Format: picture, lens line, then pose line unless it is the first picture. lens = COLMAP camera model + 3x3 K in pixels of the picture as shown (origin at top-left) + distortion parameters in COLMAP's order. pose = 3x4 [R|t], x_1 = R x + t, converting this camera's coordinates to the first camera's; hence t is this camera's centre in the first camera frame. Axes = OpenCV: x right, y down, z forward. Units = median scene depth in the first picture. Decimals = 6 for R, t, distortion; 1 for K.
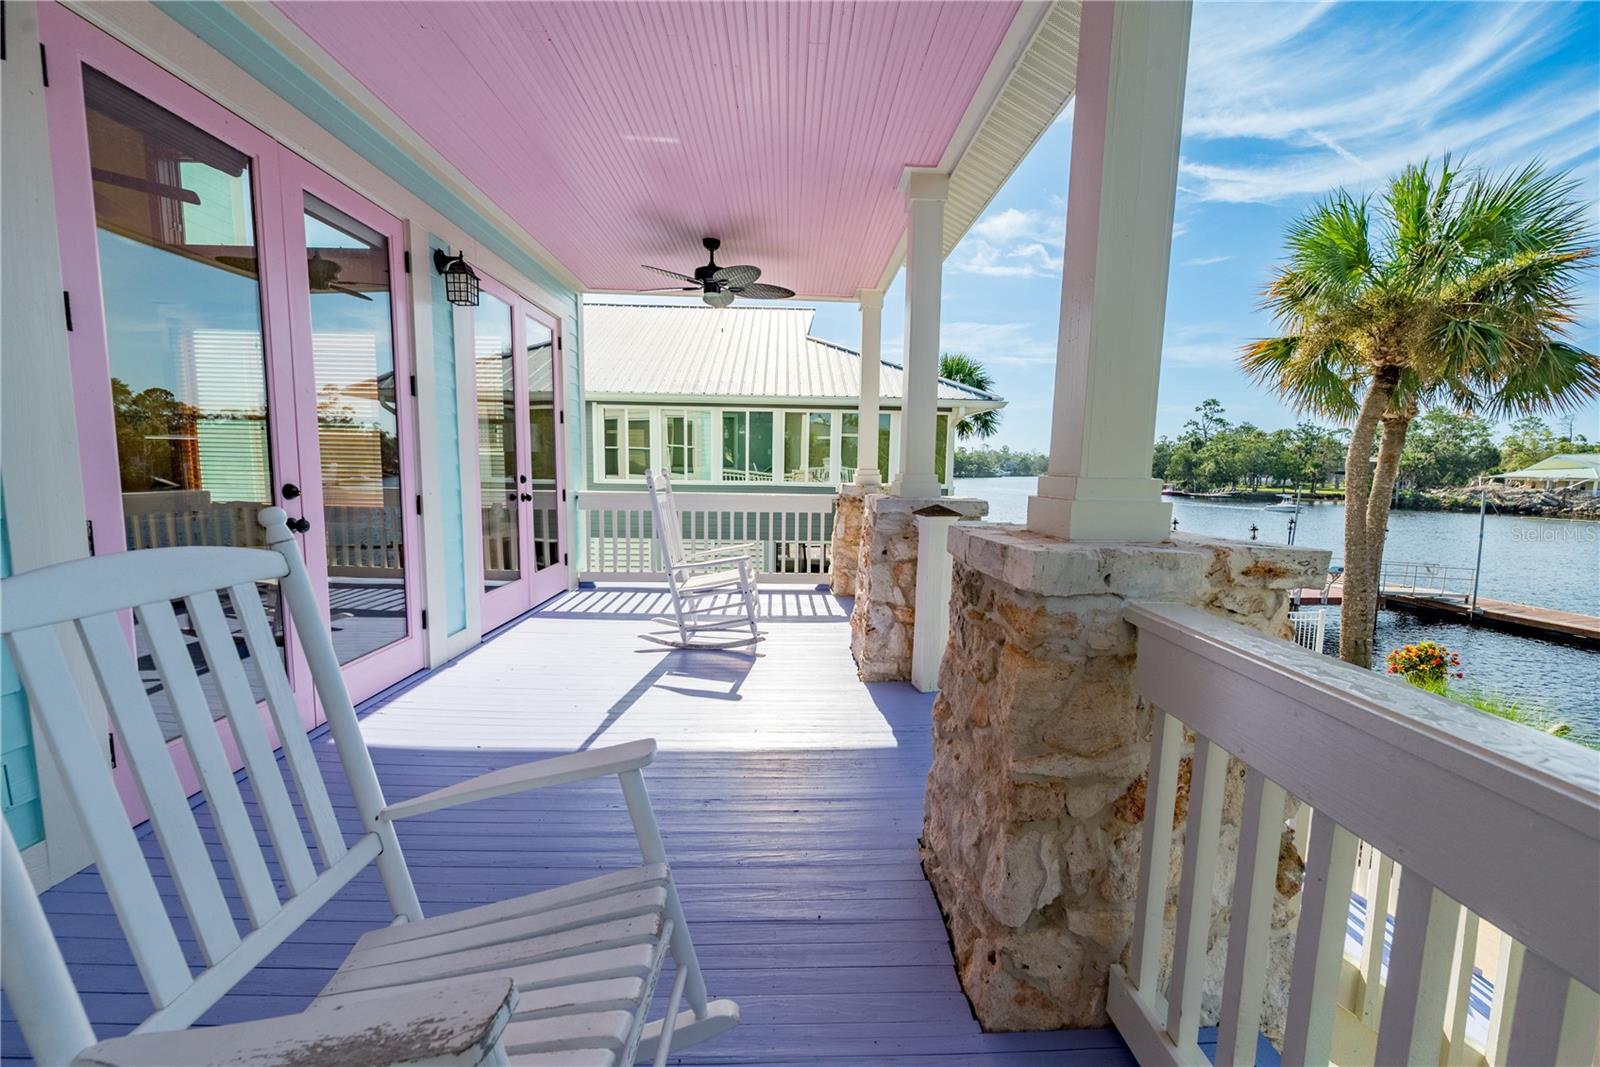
lens RADIAL K [[629.5, 0, 800.0], [0, 629.5, 533.5], [0, 0, 1]] dist [-0.001640, -0.000688]
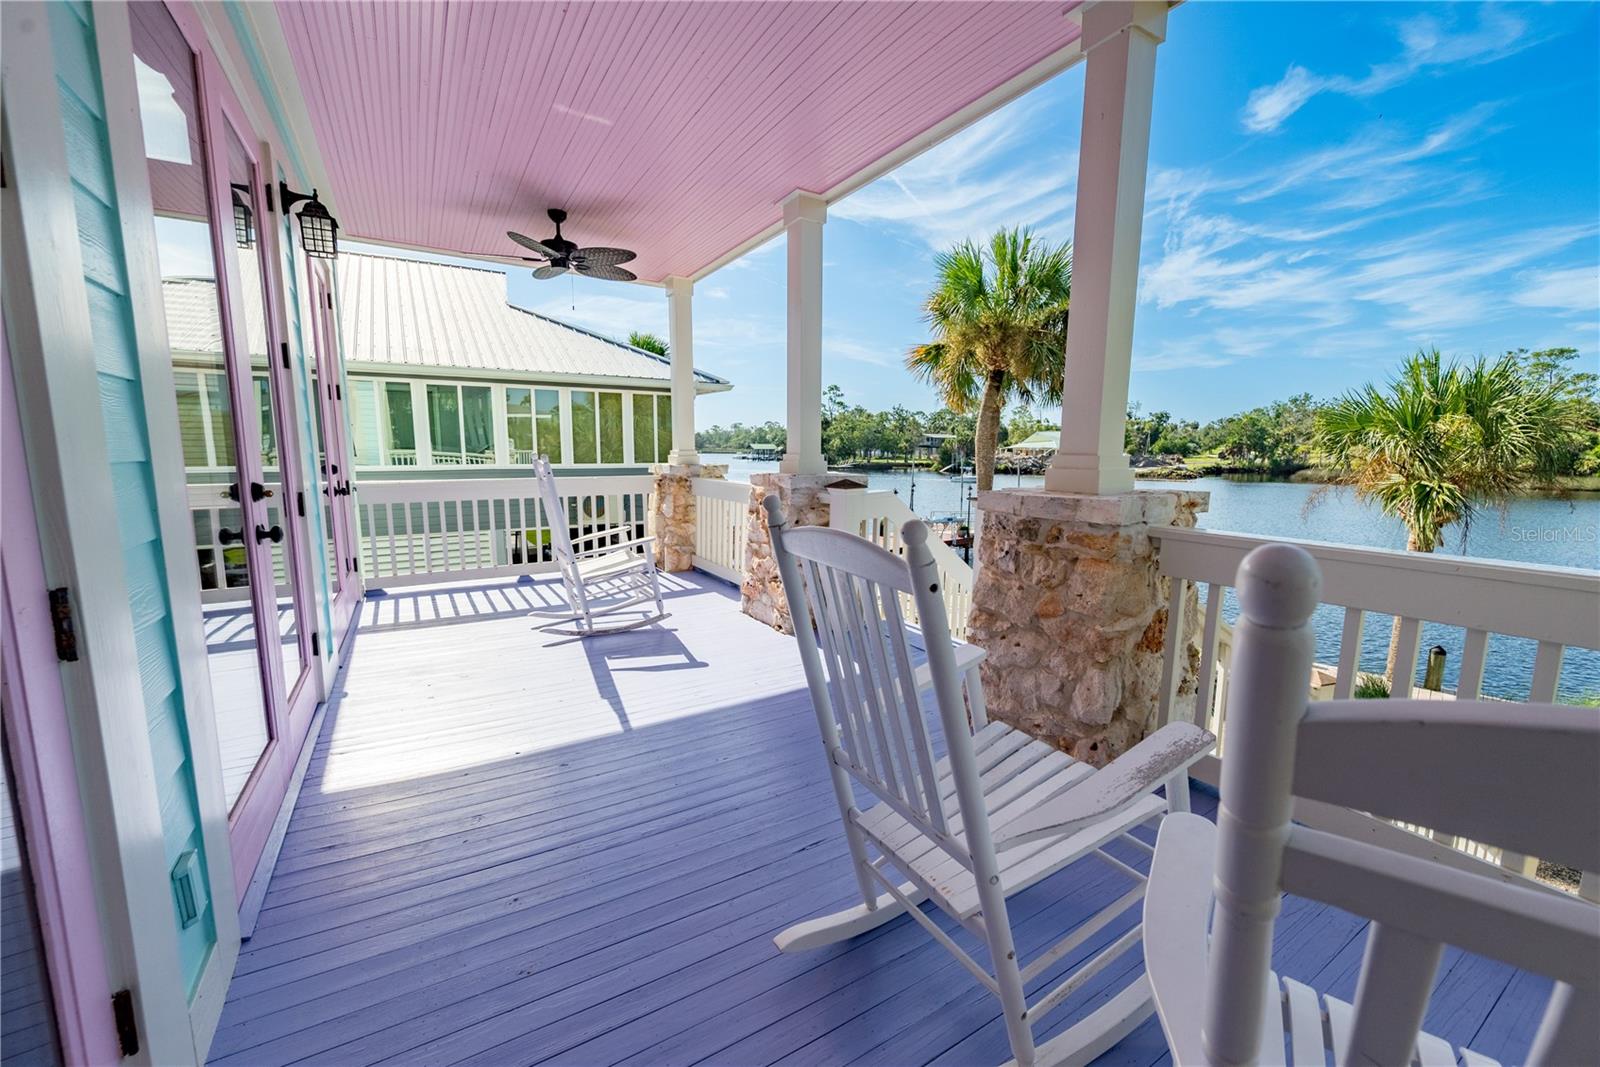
lens RADIAL K [[629.5, 0, 800.0], [0, 629.5, 533.5], [0, 0, 1]] dist [-0.001640, -0.000688]
pose [[0.867395, -0.080091, 0.491133, -0.364269], [0.063182, 0.996701, 0.050951, -0.006626], [-0.493593, -0.013164, 0.869593, -0.016754]]
